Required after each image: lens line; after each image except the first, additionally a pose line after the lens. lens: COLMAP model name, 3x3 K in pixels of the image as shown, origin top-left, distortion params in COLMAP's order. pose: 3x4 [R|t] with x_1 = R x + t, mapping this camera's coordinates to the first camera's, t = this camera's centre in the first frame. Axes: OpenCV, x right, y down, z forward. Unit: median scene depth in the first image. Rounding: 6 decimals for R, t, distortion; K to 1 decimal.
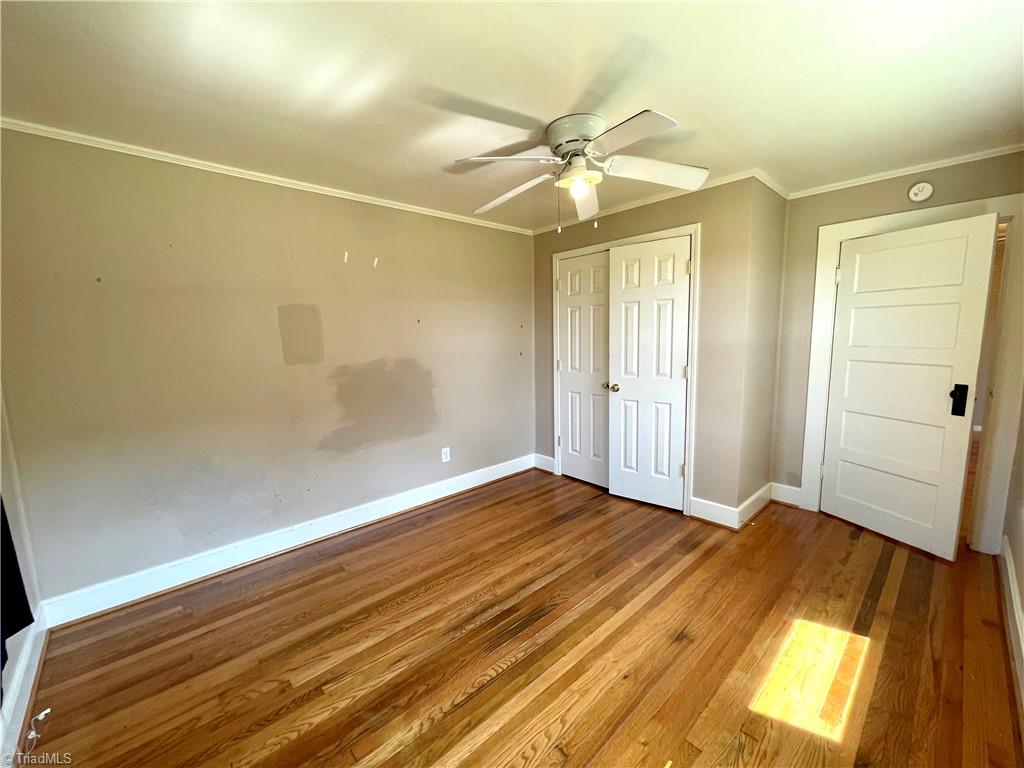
lens RADIAL K [[415.7, 0, 508.4], [0, 415.7, 387.5], [0, 0, 1]] dist [-0.002325, 0.000610]
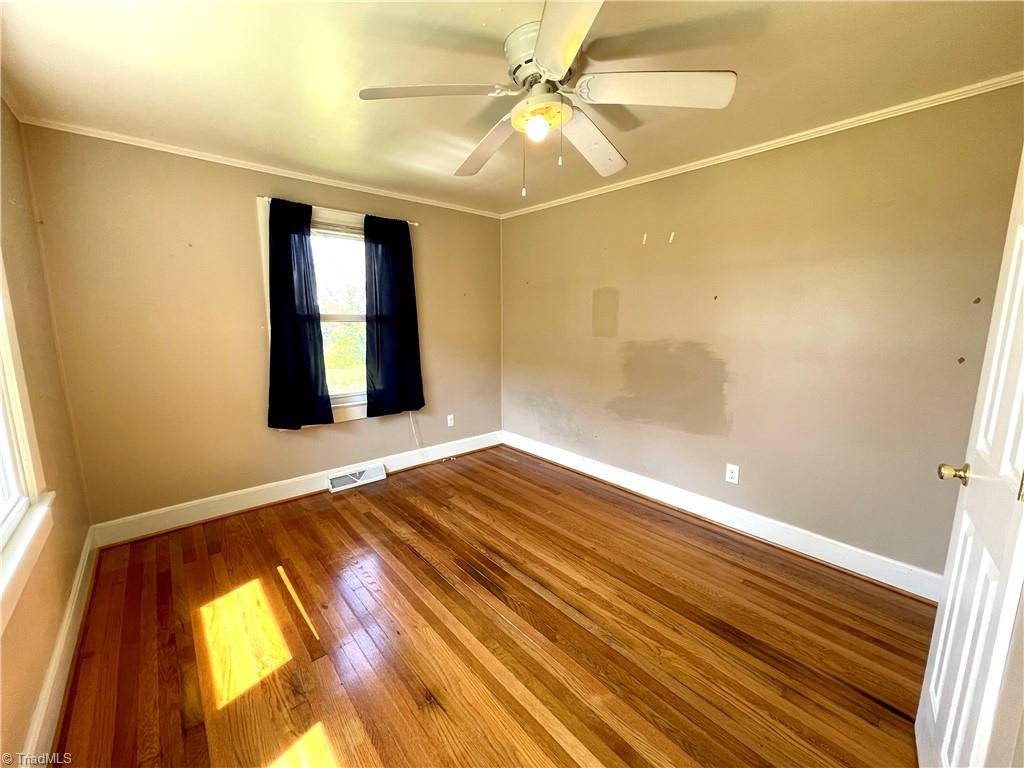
lens RADIAL K [[415.7, 0, 508.1], [0, 415.7, 382.8], [0, 0, 1]] dist [-0.002325, 0.000610]
pose [[-0.035721, 0.181105, -0.982815, 0.872324], [-0.135733, 0.973450, 0.184313, -0.126751], [0.990101, 0.139984, -0.010191, 0.859552]]
